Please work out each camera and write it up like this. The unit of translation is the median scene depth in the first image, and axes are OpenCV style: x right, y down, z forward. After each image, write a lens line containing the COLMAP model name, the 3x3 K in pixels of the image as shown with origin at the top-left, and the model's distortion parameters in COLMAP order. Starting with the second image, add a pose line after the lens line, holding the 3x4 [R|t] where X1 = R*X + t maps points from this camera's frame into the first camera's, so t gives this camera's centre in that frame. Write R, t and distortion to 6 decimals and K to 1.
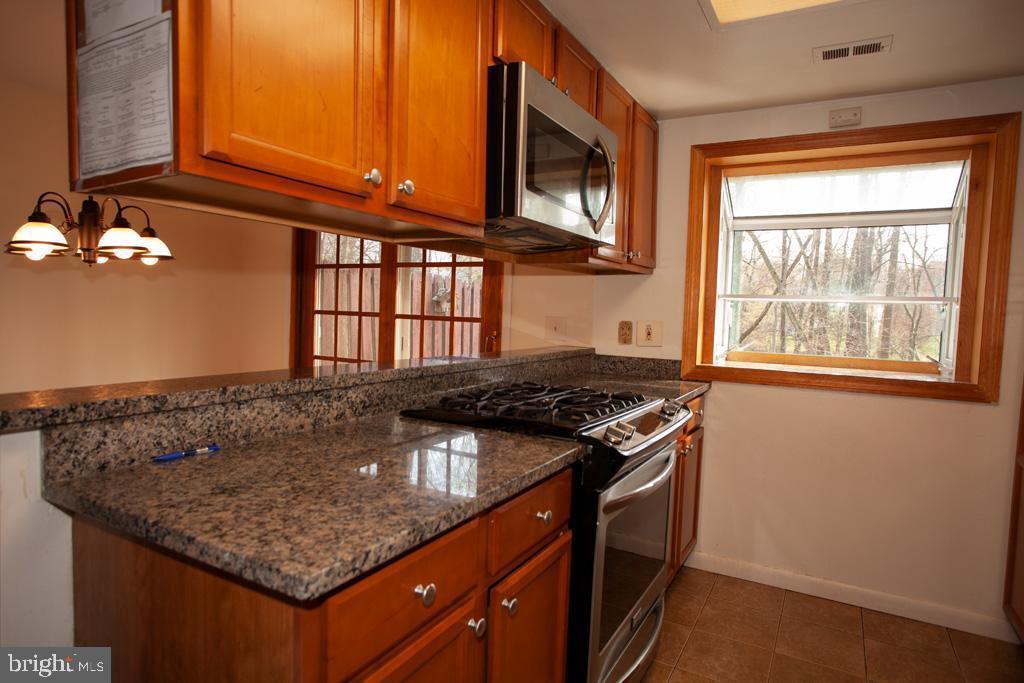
lens RADIAL K [[590.6, 0, 510.4], [0, 590.6, 345.1], [0, 0, 1]] dist [-0.070322, 0.047121]
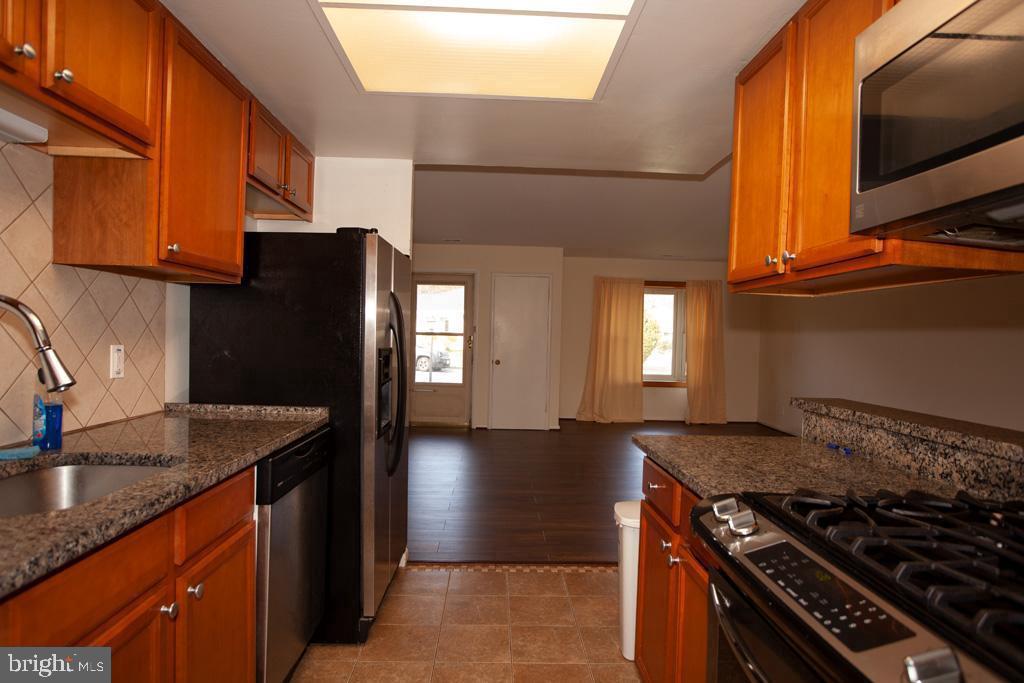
lens RADIAL K [[590.6, 0, 510.4], [0, 590.6, 345.1], [0, 0, 1]] dist [-0.070322, 0.047121]
pose [[-0.852031, -0.045734, -0.521489, 0.779018], [-0.085156, 0.995017, 0.051870, -0.072292], [0.516518, 0.088603, -0.851680, 1.402466]]
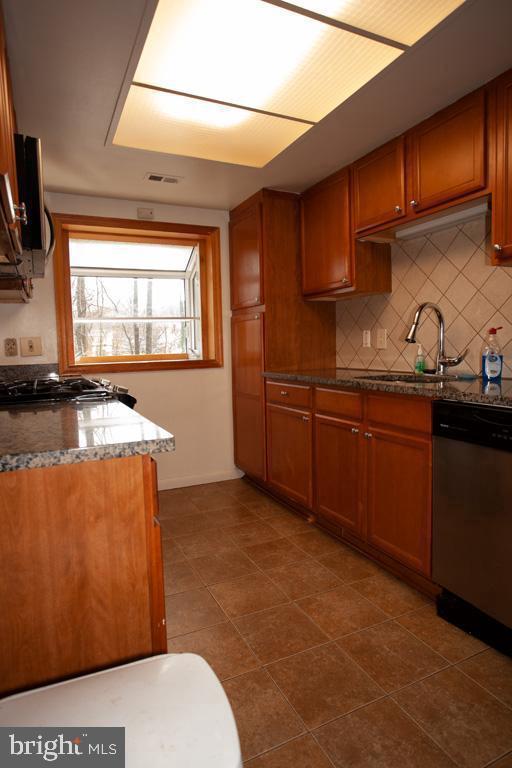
lens RADIAL K [[443.0, 0, 252.2], [0, 443.0, 379.7], [0, 0, 1]] dist [-0.070322, 0.047121]
pose [[0.570208, -0.110418, 0.814046, -0.574037], [0.092421, 0.993257, 0.069990, 0.063531], [-0.816285, 0.035326, 0.576568, -0.004205]]
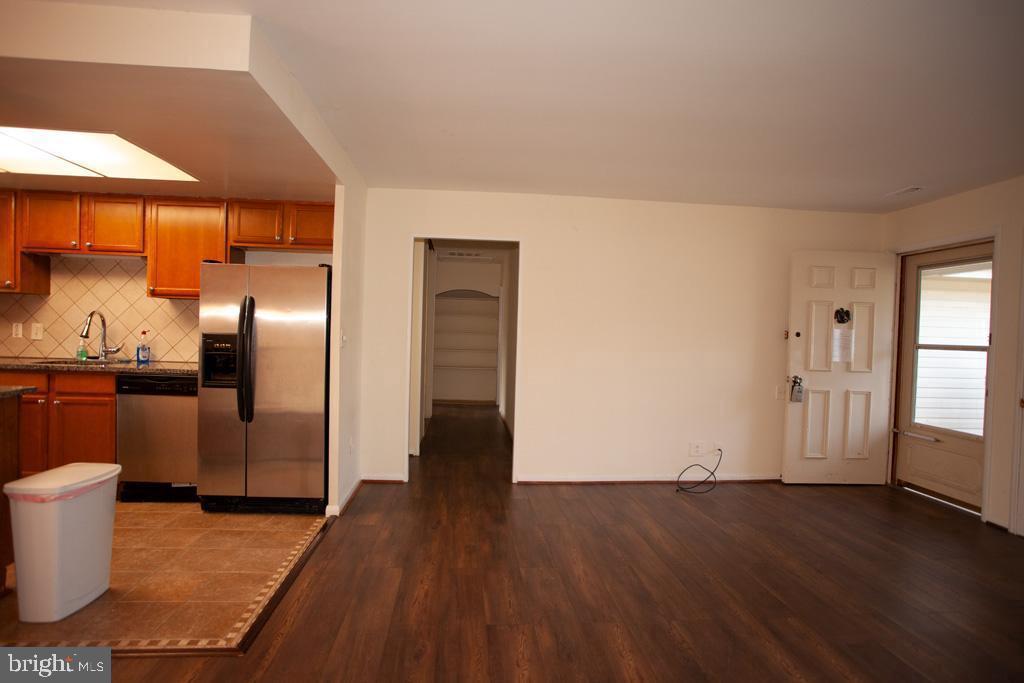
lens RADIAL K [[537.7, 0, 509.9], [0, 537.7, 344.1], [0, 0, 1]] dist [-0.072877, 0.038021]
pose [[-0.575426, -0.073672, 0.814529, -2.266102], [-0.004313, 0.996194, 0.087057, -0.101578], [-0.817842, 0.046582, -0.573554, 0.158862]]
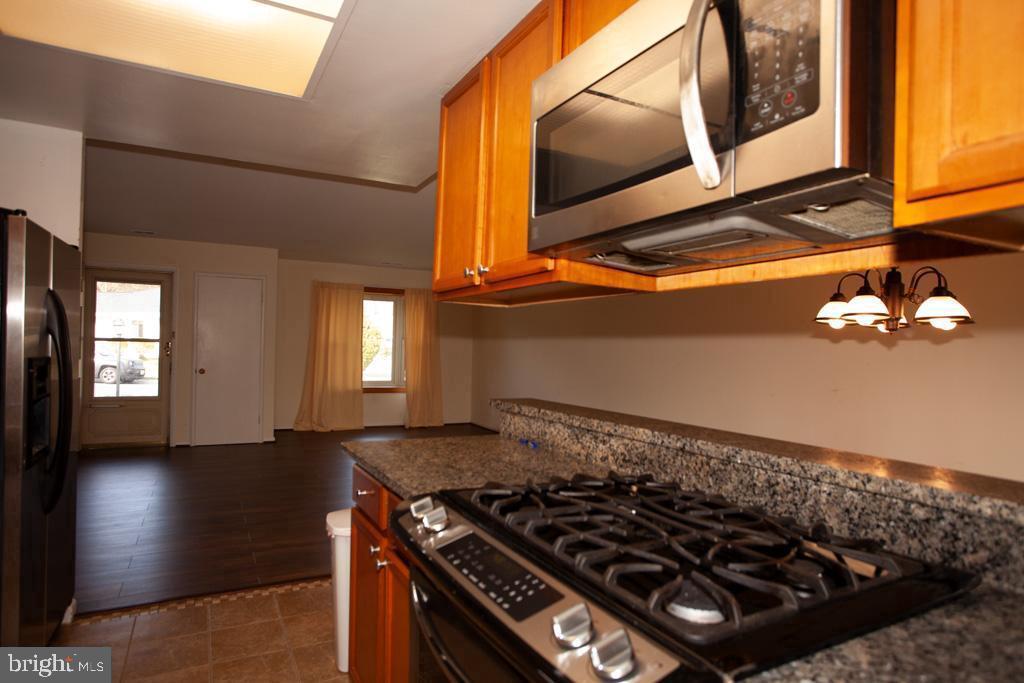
lens RADIAL K [[590.6, 0, 510.4], [0, 590.6, 345.1], [0, 0, 1]] dist [-0.070322, 0.047121]
pose [[-0.533537, -0.049833, -0.844308, 0.755116], [-0.092872, 0.995678, -0.000079, -0.076764], [0.840663, 0.078370, -0.535859, 1.432065]]
